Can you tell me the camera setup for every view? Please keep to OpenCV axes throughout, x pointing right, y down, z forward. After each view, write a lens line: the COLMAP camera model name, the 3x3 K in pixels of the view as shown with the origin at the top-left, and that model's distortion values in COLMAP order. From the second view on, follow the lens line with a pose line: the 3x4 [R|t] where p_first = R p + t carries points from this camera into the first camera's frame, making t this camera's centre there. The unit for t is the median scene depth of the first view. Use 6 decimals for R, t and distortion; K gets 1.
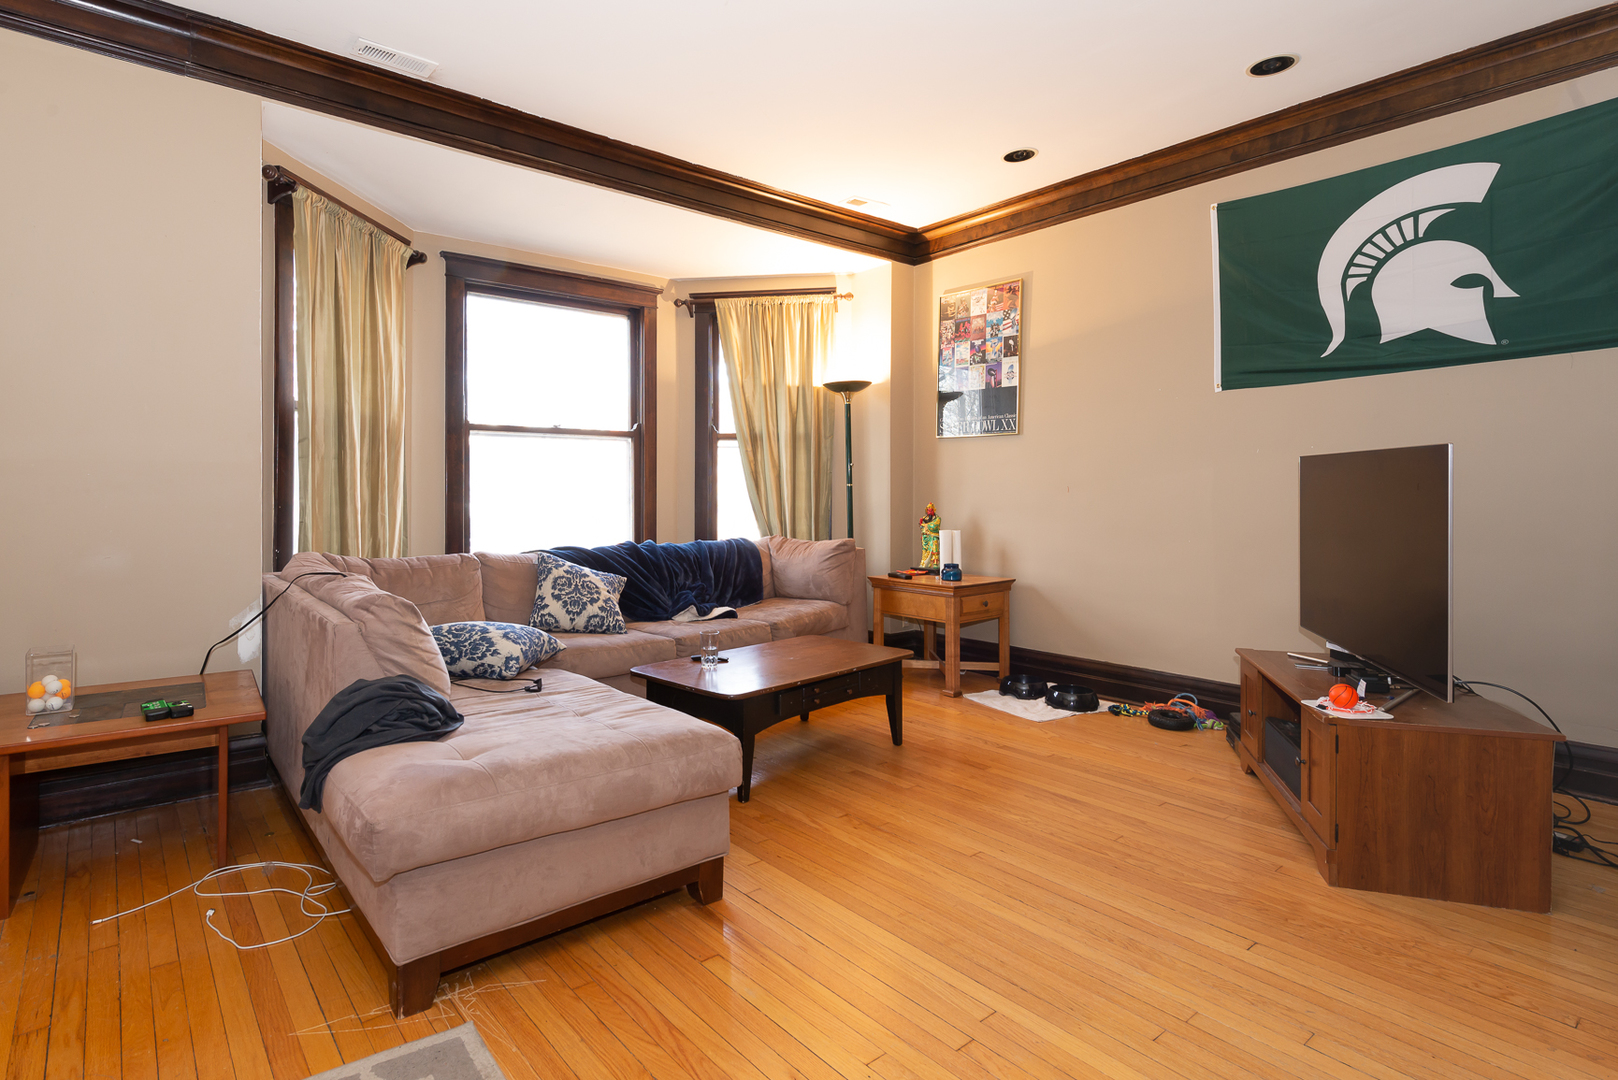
lens RADIAL K [[828.3, 0, 808.7], [0, 828.3, 500.5], [0, 0, 1]] dist [0.002042, -0.000709]
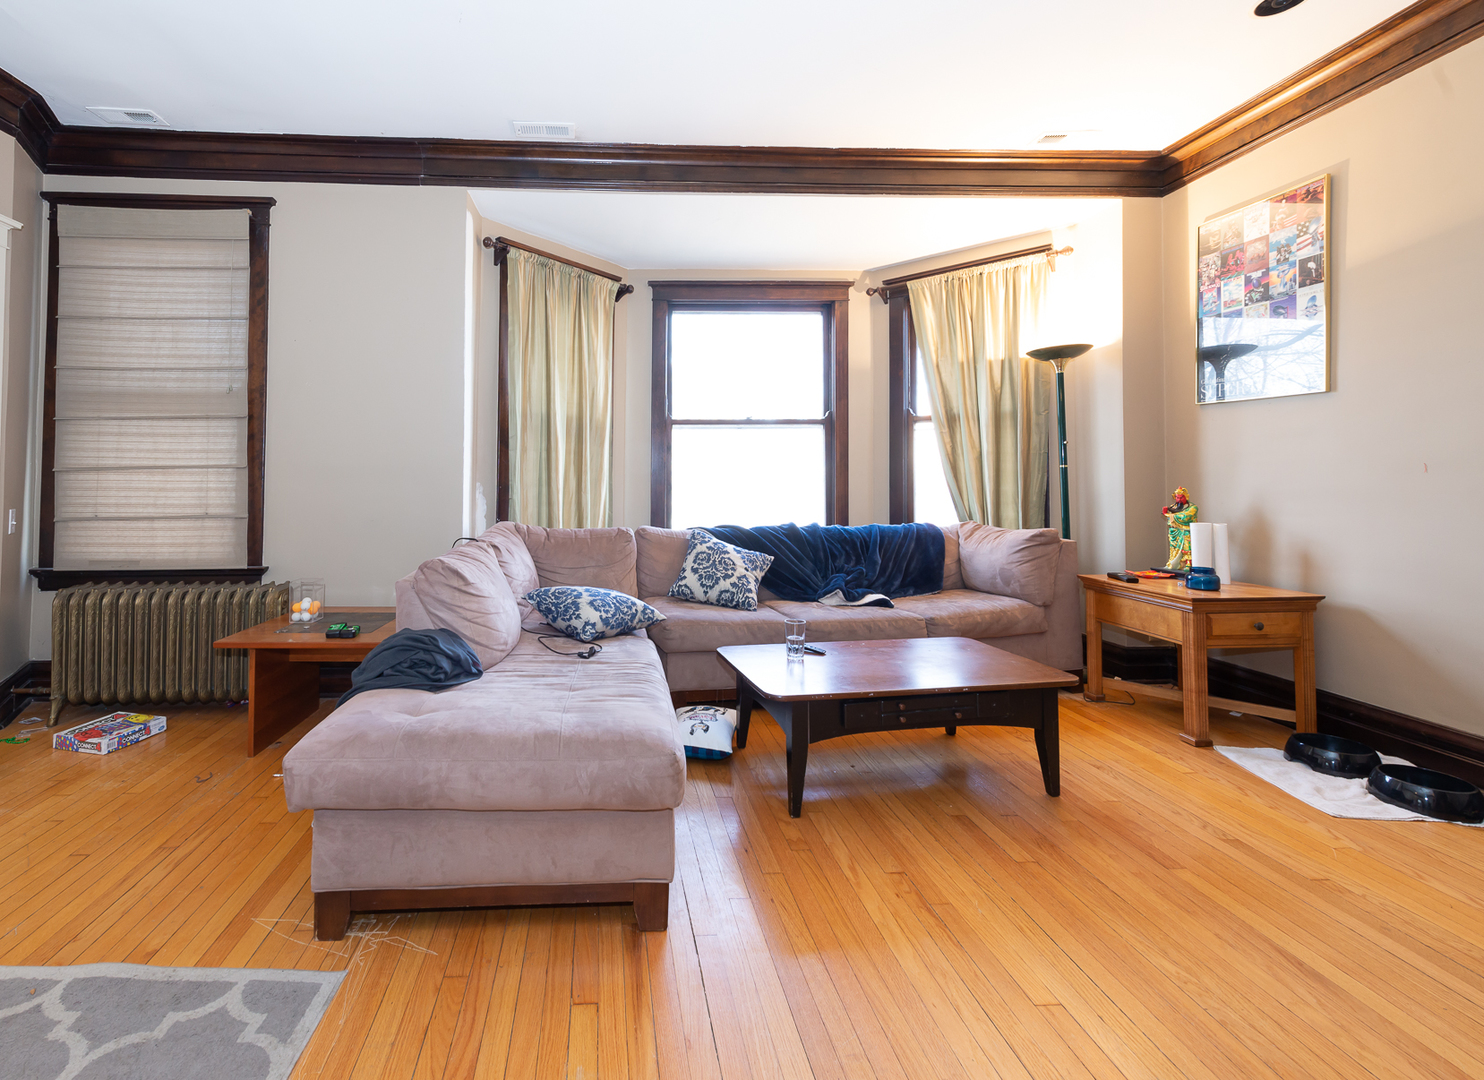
lens RADIAL K [[661.9, 0, 740.9], [0, 661.9, 465.6], [0, 0, 1]] dist [0.011865, -0.005569]
pose [[0.789655, -0.015332, -0.613360, 0.221340], [-0.003510, 0.999558, -0.029506, 0.002285], [0.613541, 0.025453, 0.789252, 0.261694]]
